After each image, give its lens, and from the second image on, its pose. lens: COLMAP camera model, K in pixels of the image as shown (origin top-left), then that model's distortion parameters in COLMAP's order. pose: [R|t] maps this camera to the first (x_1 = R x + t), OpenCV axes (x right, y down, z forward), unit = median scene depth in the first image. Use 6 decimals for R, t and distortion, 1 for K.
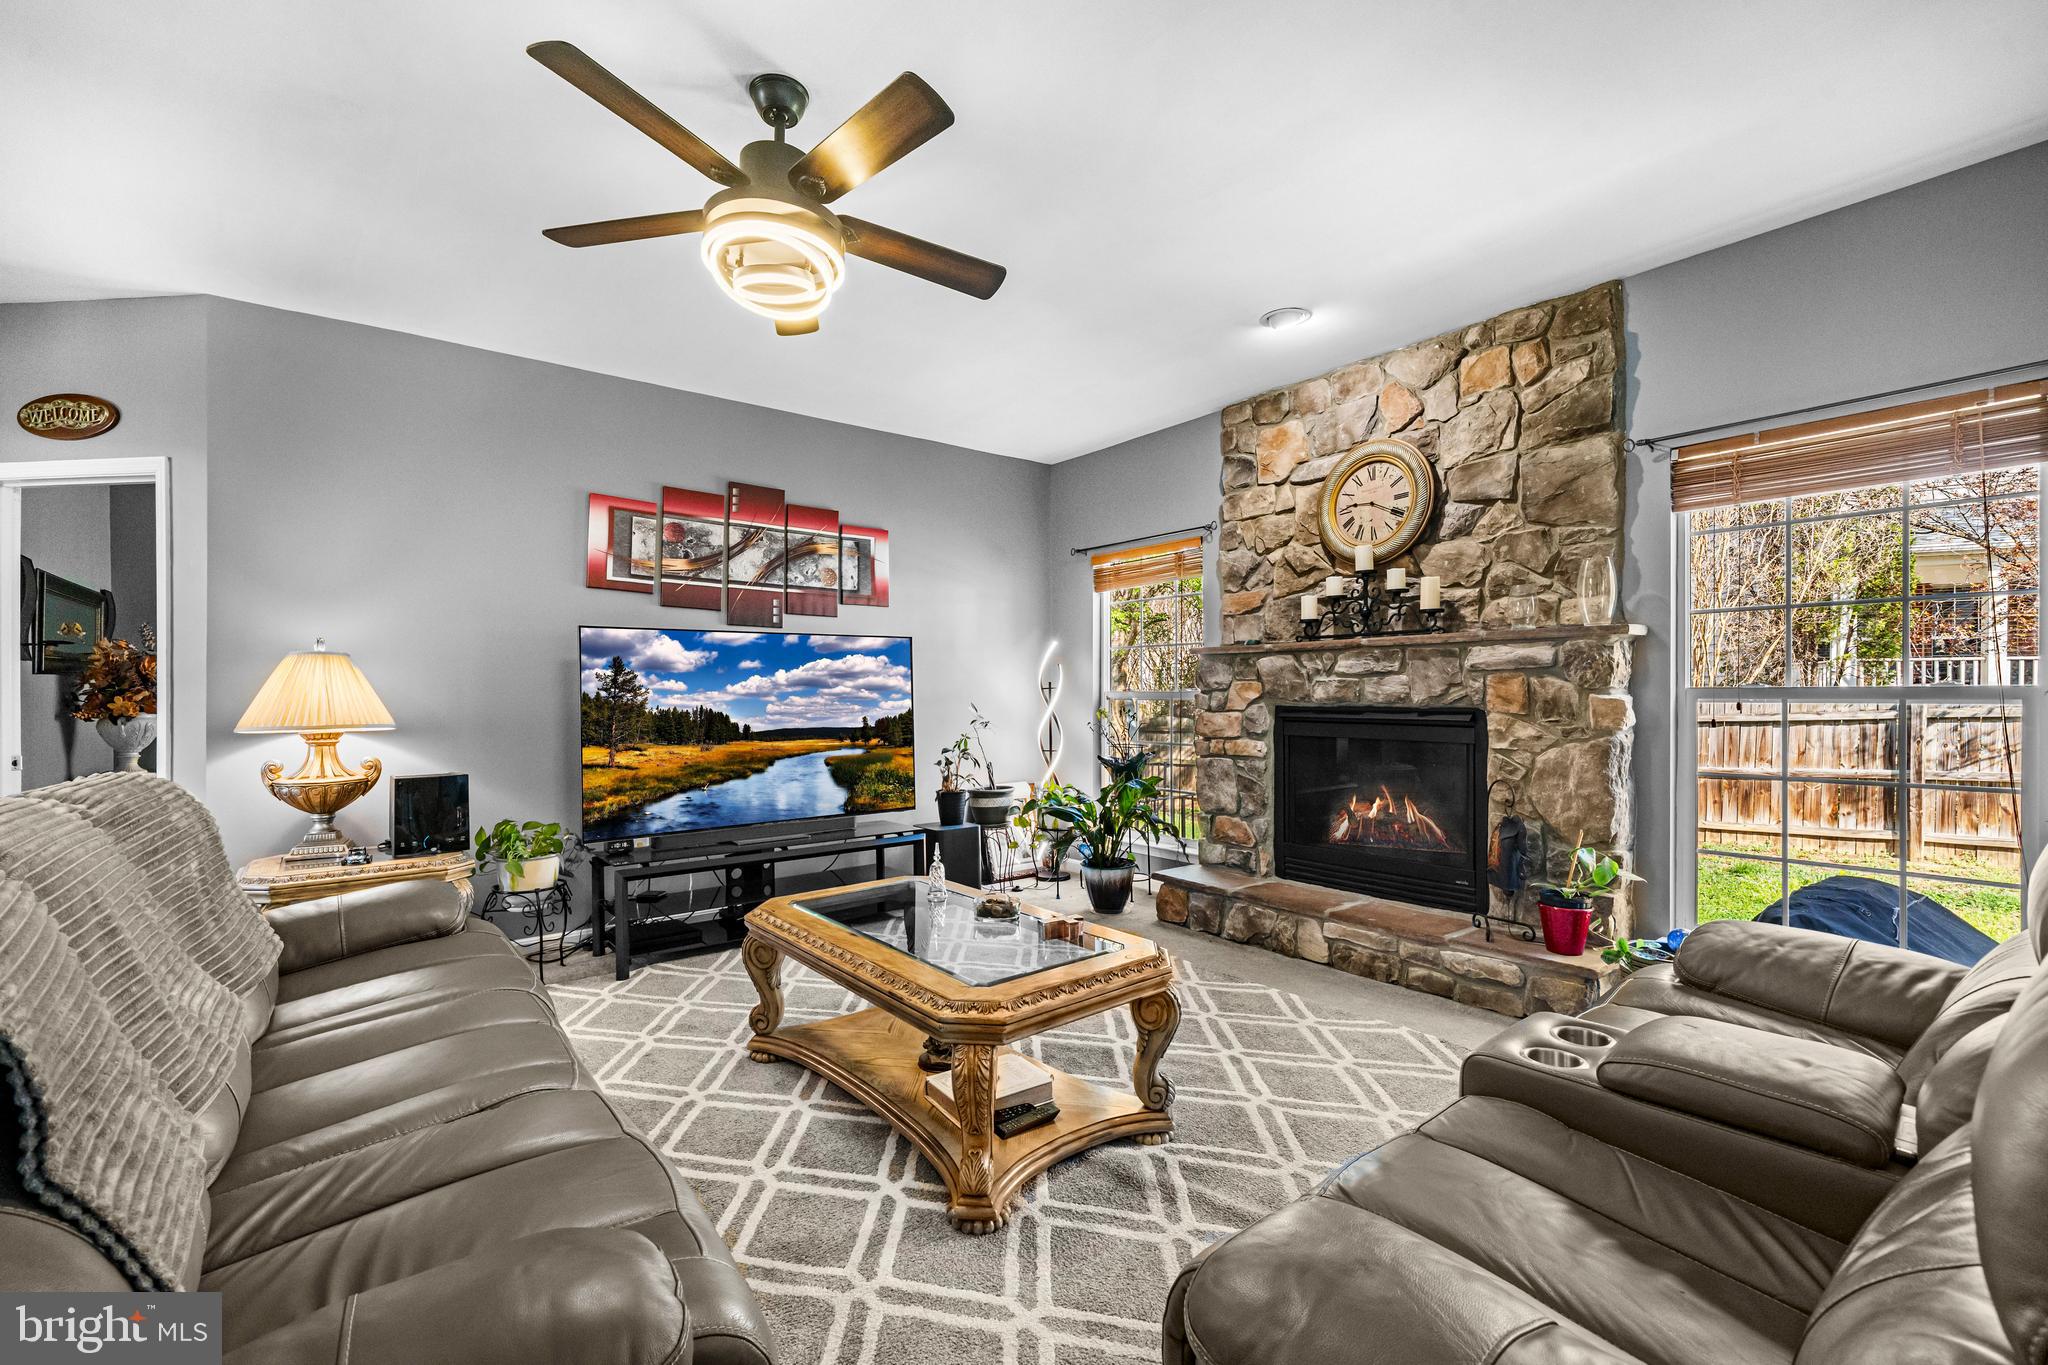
lens RADIAL K [[859.6, 0, 1002.1], [0, 859.6, 689.0], [0, 0, 1]] dist [-0.001568, 0.000033]
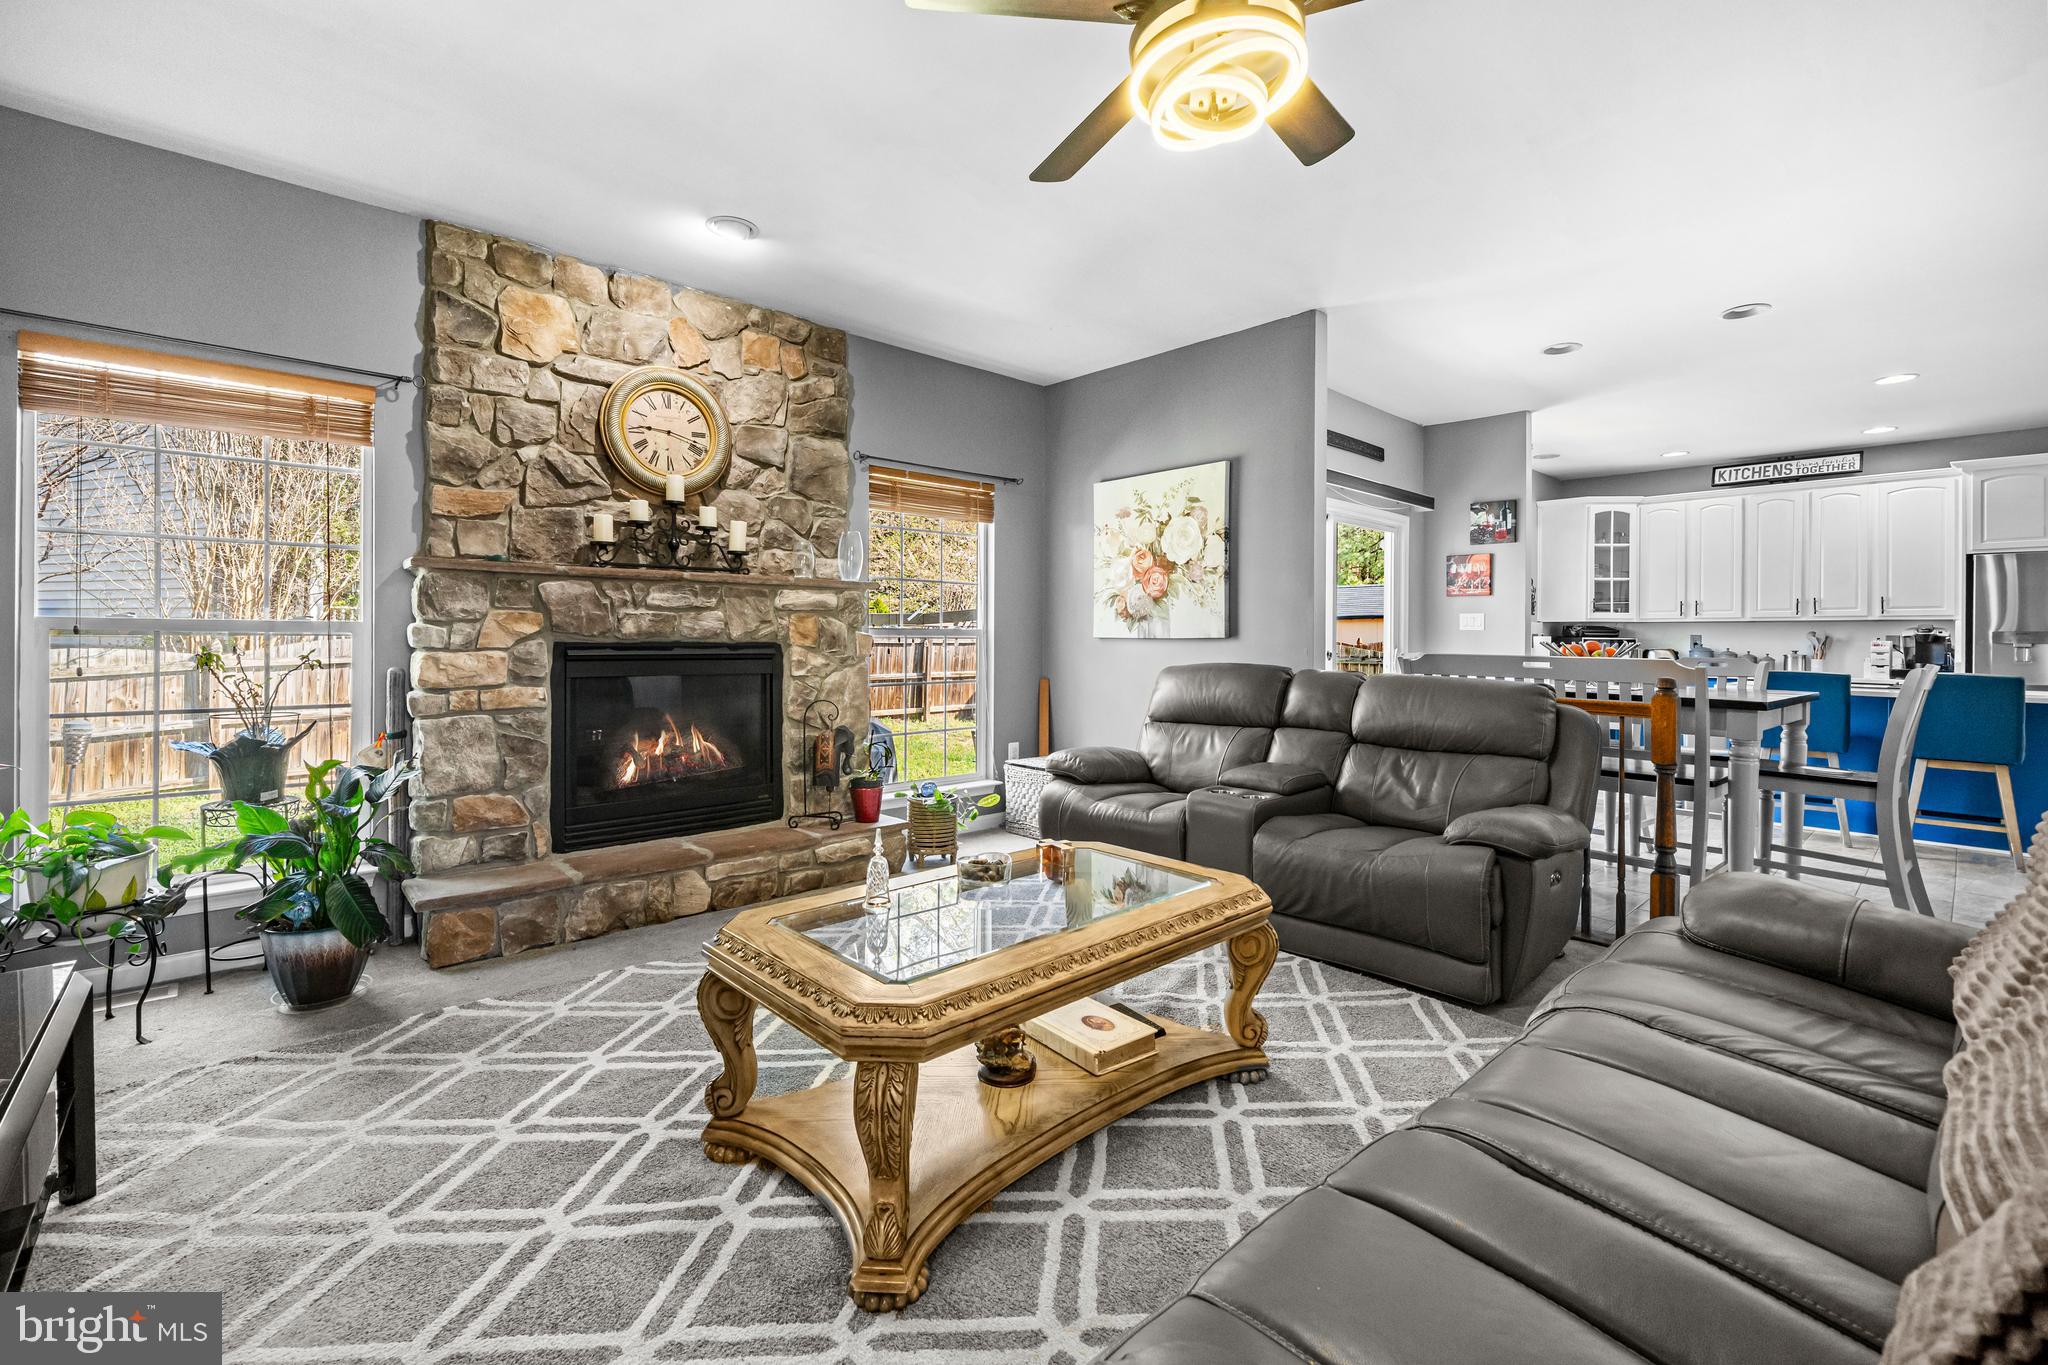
lens RADIAL K [[884.7, 0, 1008.0], [0, 884.7, 636.6], [0, 0, 1]] dist [-0.001947, 0.000495]
pose [[-0.082063, 0.007656, 0.996598, -0.550225], [-0.007961, 0.999934, -0.008337, 0.018091], [-0.996595, -0.008618, -0.081997, 0.650237]]
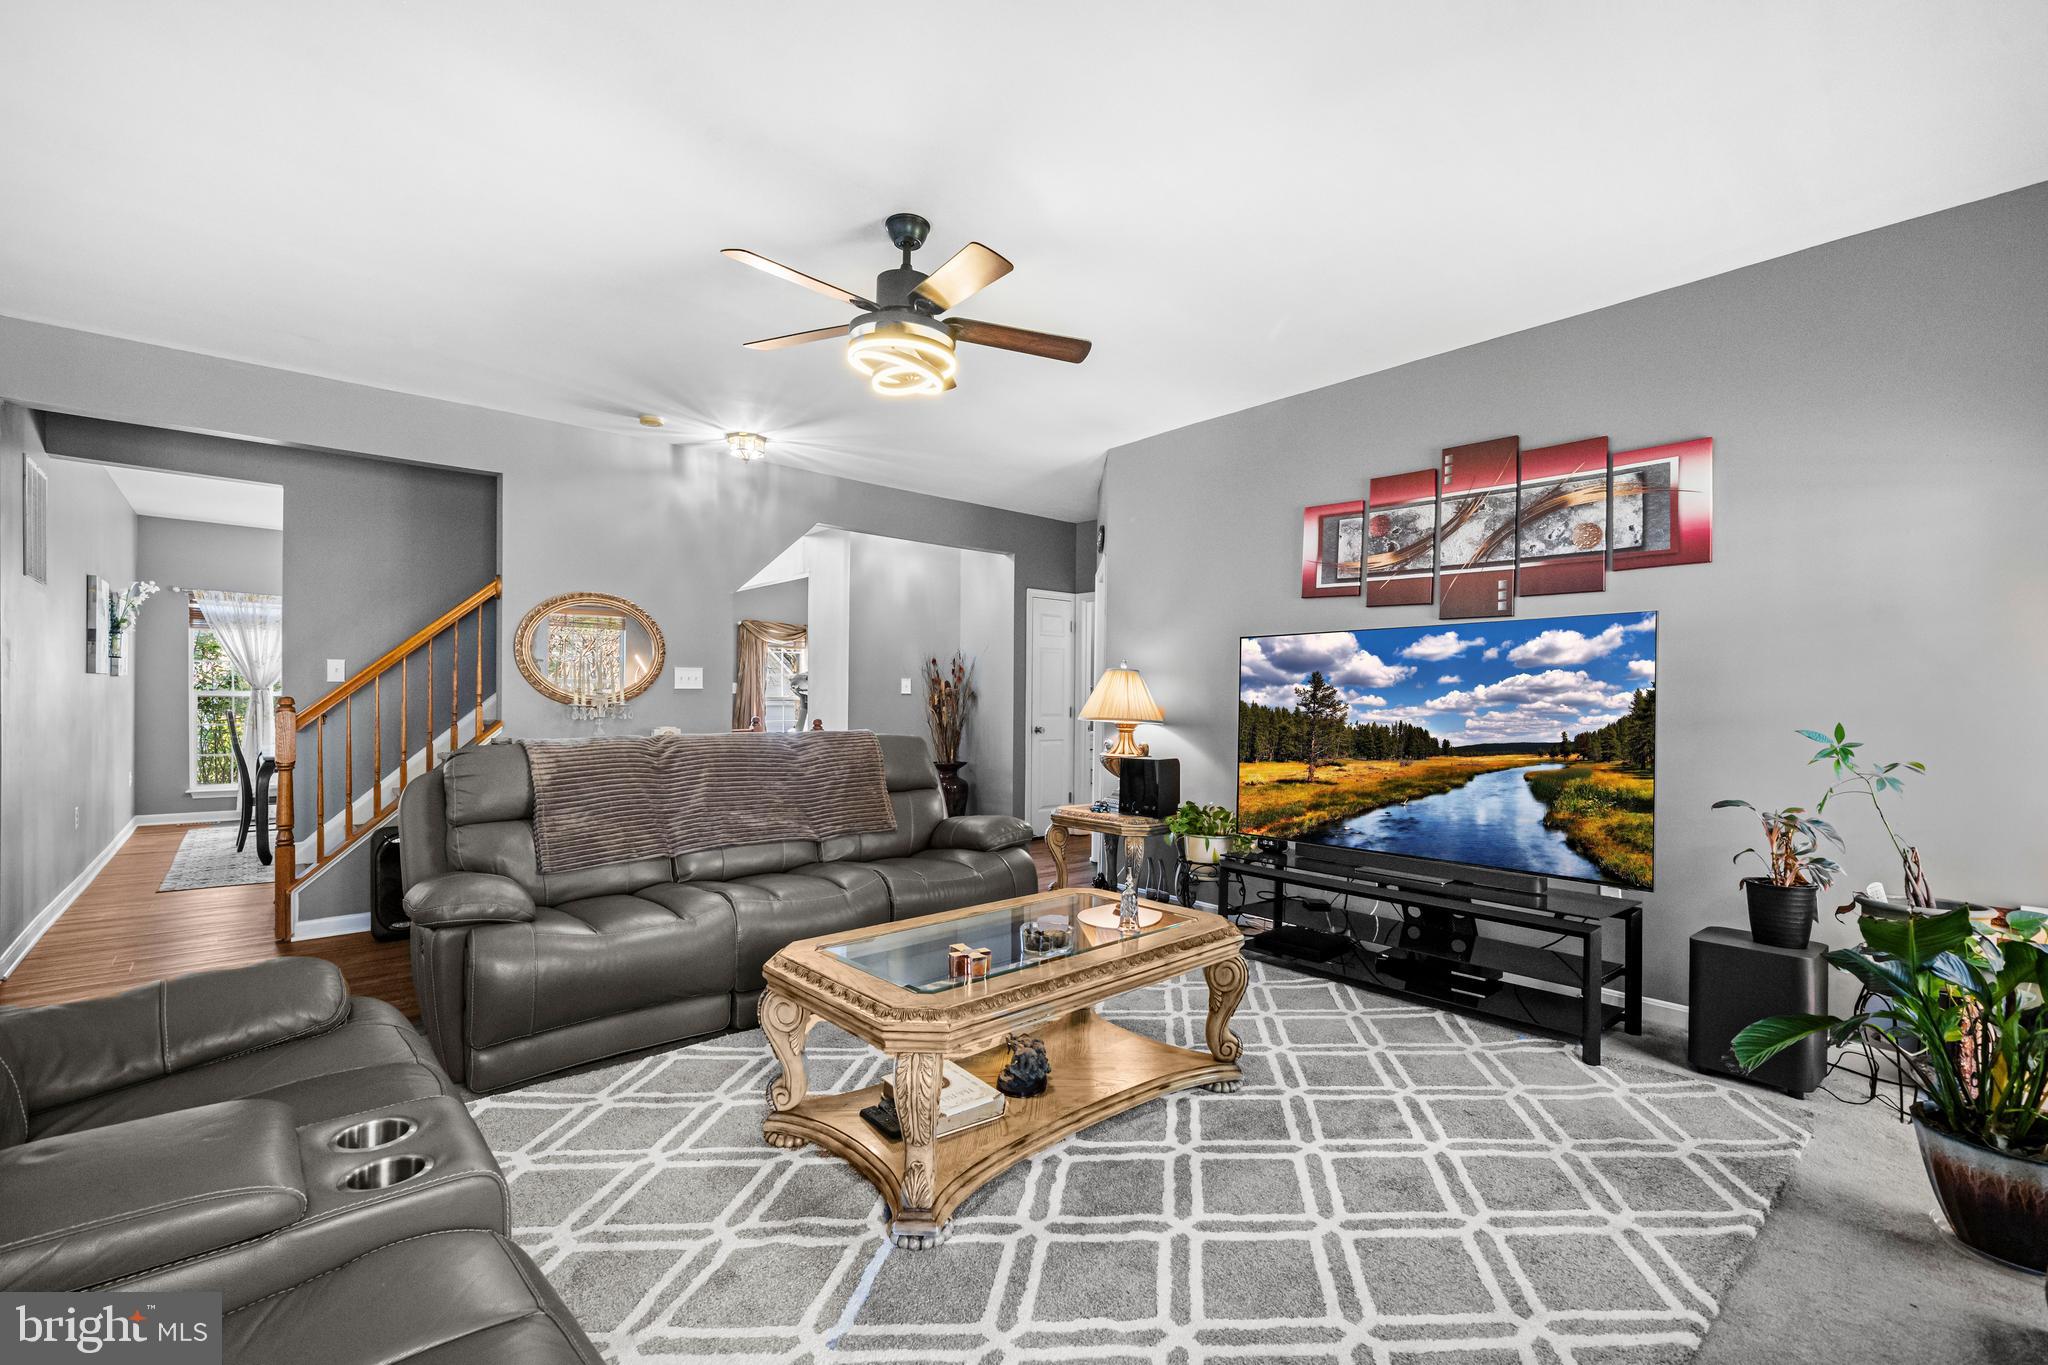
lens RADIAL K [[876.3, 0, 1022.7], [0, 876.3, 703.7], [0, 0, 1]] dist [0.000225, 0.000358]
pose [[0.065899, 0.009842, -0.997778, 0.544635], [-0.007082, 0.999931, 0.009395, 0.002973], [0.997801, 0.006447, 0.065964, 0.565029]]
